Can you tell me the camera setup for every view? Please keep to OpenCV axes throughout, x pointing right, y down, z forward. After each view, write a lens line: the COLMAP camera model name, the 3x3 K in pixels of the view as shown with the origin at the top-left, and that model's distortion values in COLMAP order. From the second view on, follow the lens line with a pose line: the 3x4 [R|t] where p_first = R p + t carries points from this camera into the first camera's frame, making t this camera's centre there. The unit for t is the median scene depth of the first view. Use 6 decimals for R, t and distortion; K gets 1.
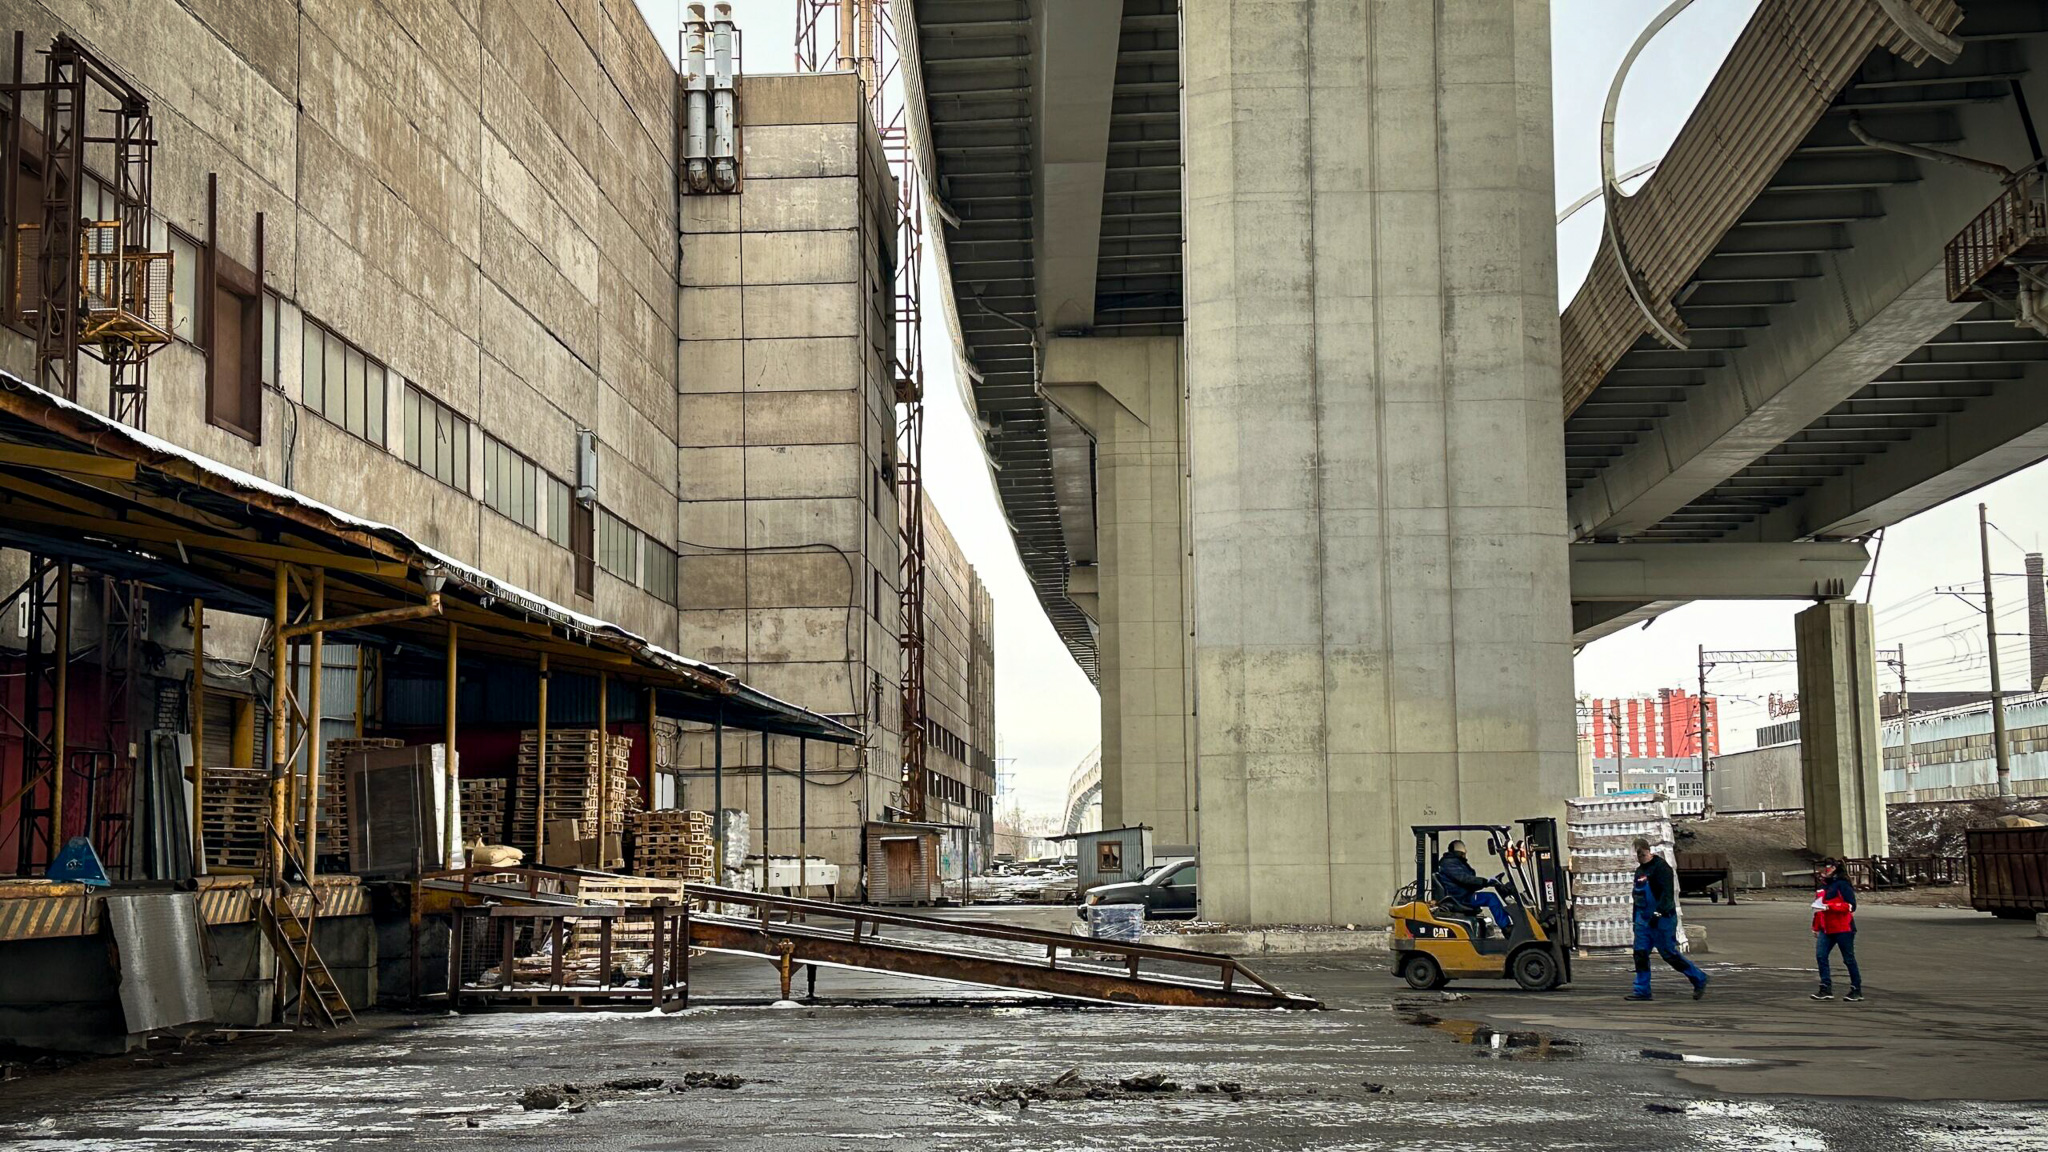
lens RADIAL K [[2359.2, 0, 996.0], [0, 2359.2, 577.6], [0, 0, 1]] dist [0.106374, -0.002609]
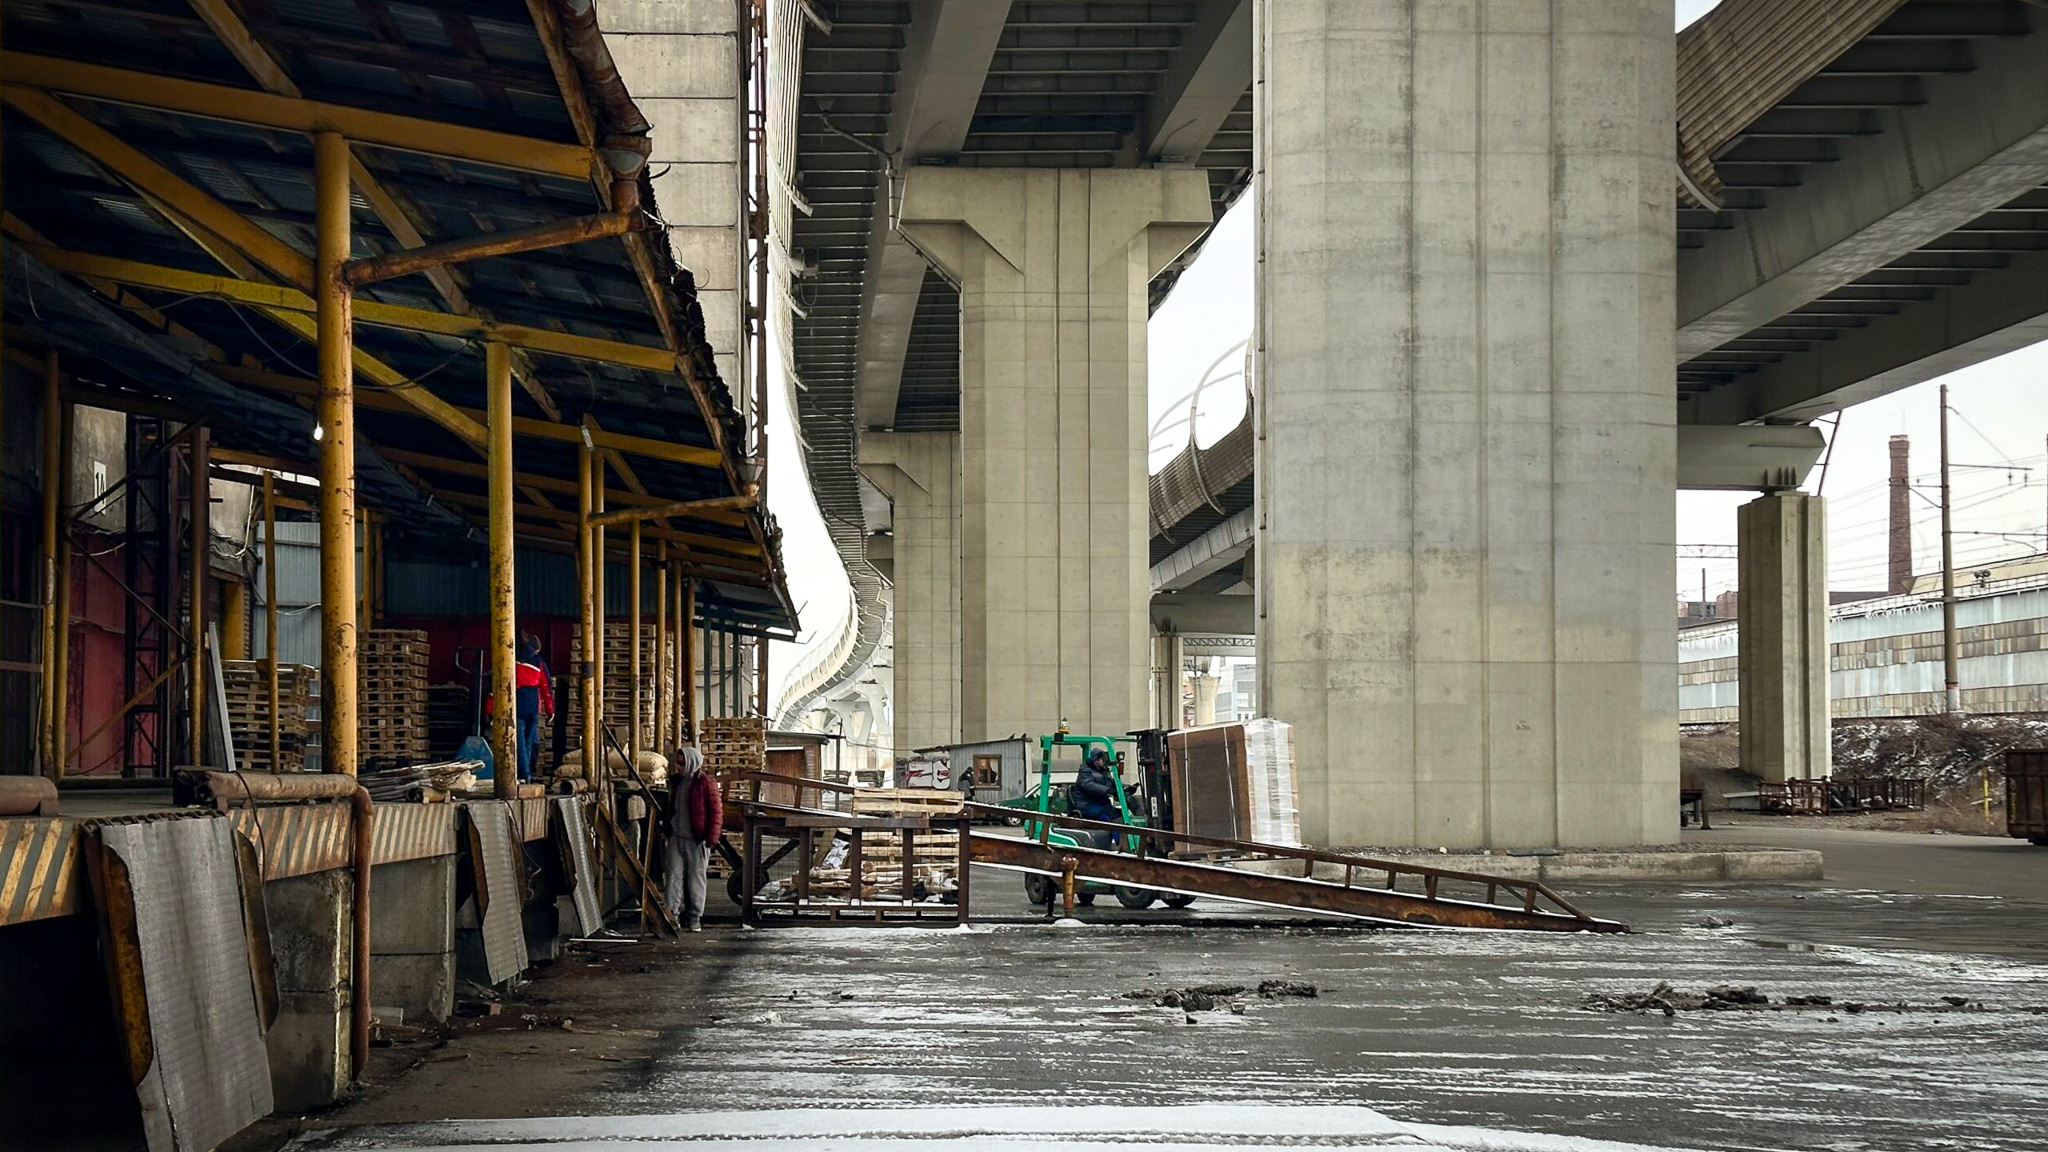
lens RADIAL K [[2799.1, 0, 967.0], [0, 2799.1, 668.8], [0, 0, 1]] dist [0.108316, -0.029019]
pose [[0.995463, 0.013748, 0.094150, -0.129438], [-0.021278, 0.996612, 0.079450, -0.004983], [-0.092738, -0.081092, 0.992383, -0.053811]]
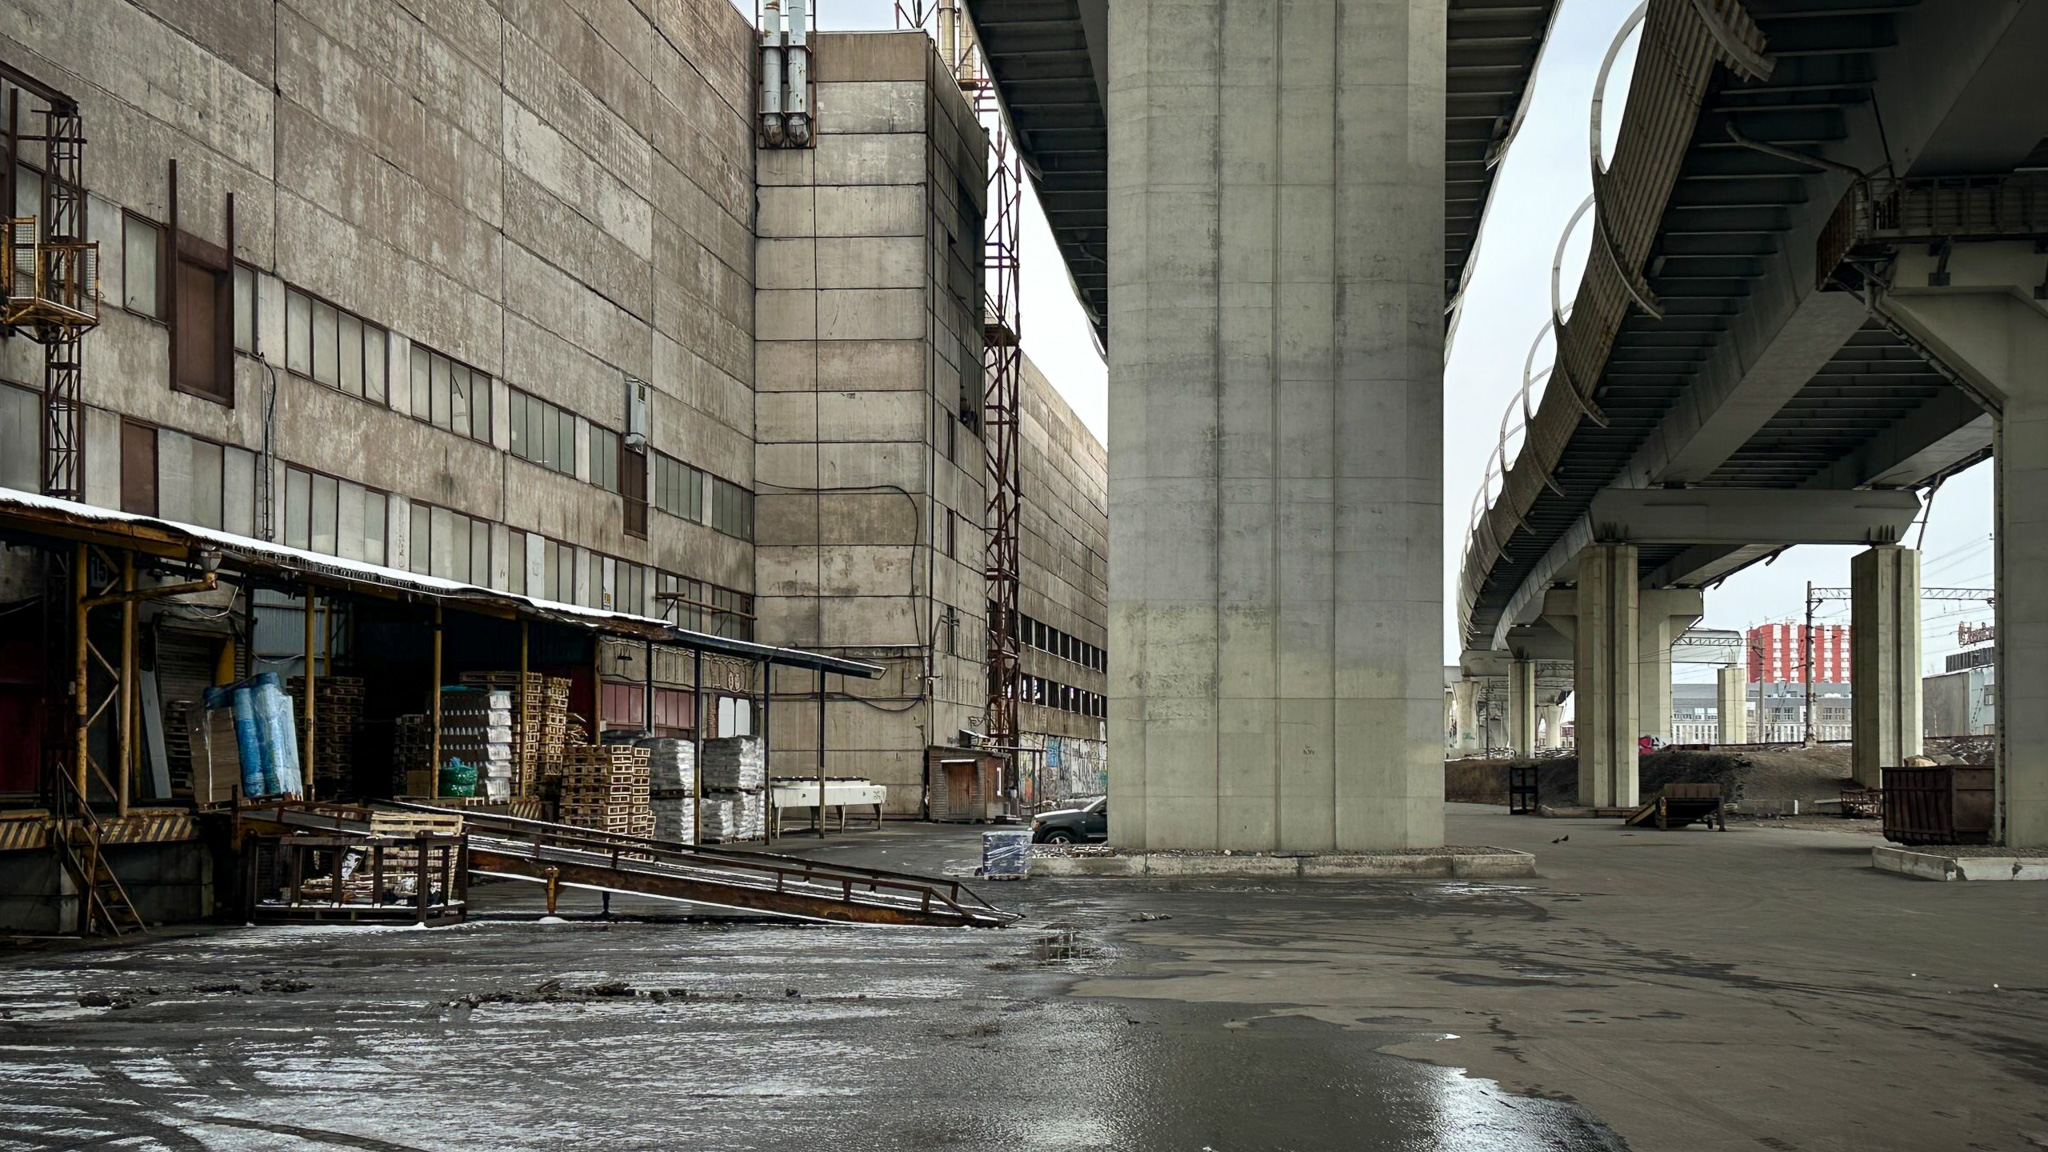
lens RADIAL K [[2297.7, 0, 1186.7], [0, 2297.7, 680.9], [0, 0, 1]] dist [0.110311, -0.041071]
pose [[0.999896, 0.012519, -0.007131, 0.129043], [-0.011917, 0.996809, 0.078932, -0.018719], [0.008097, -0.078839, 0.996854, -0.077768]]
